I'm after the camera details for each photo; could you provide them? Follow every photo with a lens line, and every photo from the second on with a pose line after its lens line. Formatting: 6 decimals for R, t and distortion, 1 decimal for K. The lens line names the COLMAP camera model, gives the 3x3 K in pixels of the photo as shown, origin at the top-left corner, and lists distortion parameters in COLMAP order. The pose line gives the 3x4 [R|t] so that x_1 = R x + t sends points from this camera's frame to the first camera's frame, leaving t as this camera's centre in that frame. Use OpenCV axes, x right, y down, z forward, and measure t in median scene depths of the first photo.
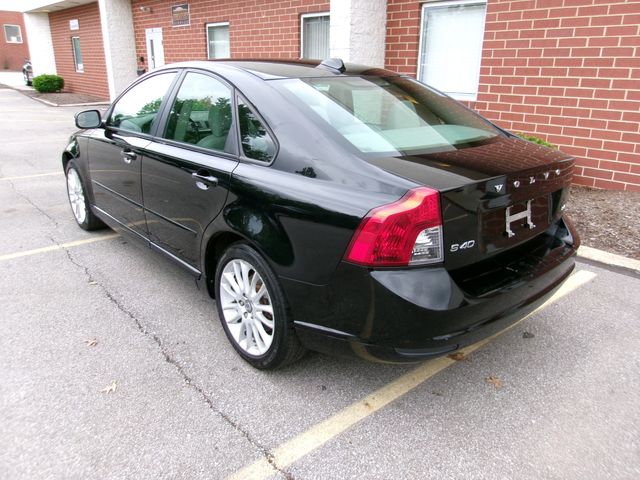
lens RADIAL K [[483.4, 0, 317.5], [0, 483.4, 235.9], [0, 0, 1]] dist [-0.024734, 0.036786]
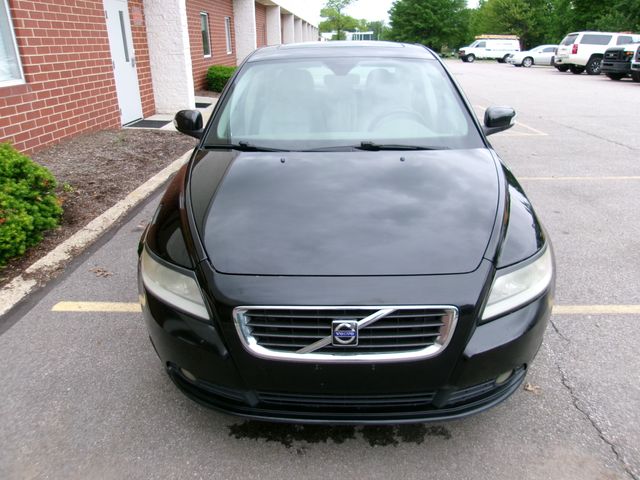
lens RADIAL K [[483.4, 0, 317.1], [0, 483.4, 237.4], [0, 0, 1]] dist [-0.024734, 0.036786]
pose [[-0.725502, -0.265246, 0.635052, -0.649981], [0.231005, 0.775358, 0.587755, -0.504898], [-0.648292, 0.573118, -0.501251, 1.366044]]
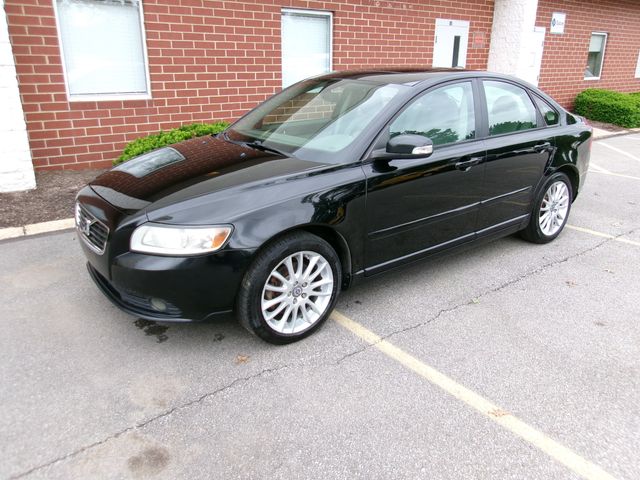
lens RADIAL K [[483.4, 0, 321.8], [0, 483.4, 240.8], [0, 0, 1]] dist [-0.024734, 0.036786]
pose [[0.068838, -0.360998, 0.930022, -1.027520], [0.328029, 0.888589, 0.320635, -0.324261], [-0.942156, 0.283003, 0.179586, 0.821503]]
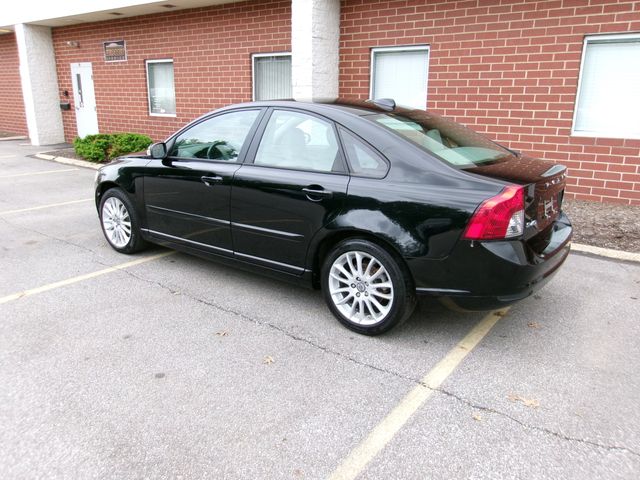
lens RADIAL K [[483.4, 0, 318.4], [0, 483.4, 239.1], [0, 0, 1]] dist [-0.024734, 0.036786]
pose [[0.976043, -0.063948, 0.207966, -0.279608], [0.075080, 0.996113, -0.046073, 0.036510], [-0.204211, 0.060583, 0.977050, -0.137641]]
